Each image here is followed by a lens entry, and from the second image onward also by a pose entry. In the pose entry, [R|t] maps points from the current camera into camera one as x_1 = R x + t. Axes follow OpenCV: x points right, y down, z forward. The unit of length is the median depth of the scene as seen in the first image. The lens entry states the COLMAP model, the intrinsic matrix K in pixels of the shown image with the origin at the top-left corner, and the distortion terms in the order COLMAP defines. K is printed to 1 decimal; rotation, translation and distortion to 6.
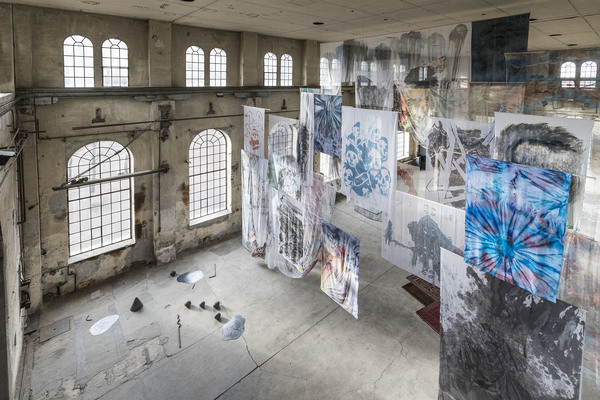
lens RADIAL K [[276.6, 0, 300.8], [0, 276.6, 89.6], [0, 0, 1]] dist [-0.000374, 0.001105]
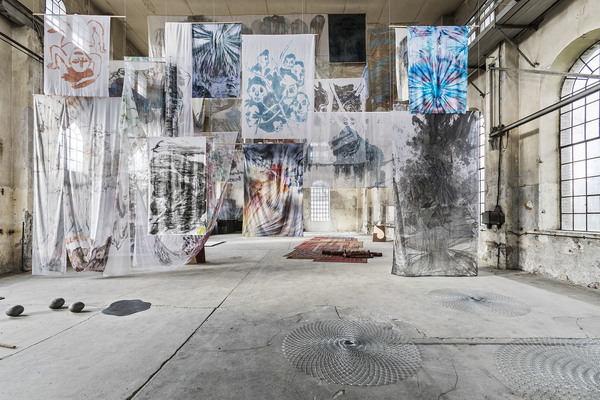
lens RADIAL K [[293.8, 0, 300.0], [0, 293.8, 200.0], [0, 0, 1]] dist [-0.061389, 0.063986]
pose [[0.658131, 0.008484, 0.752855, -0.436475], [0.033850, 0.998592, -0.040844, 0.673402], [-0.752142, 0.052365, 0.656917, 0.359496]]
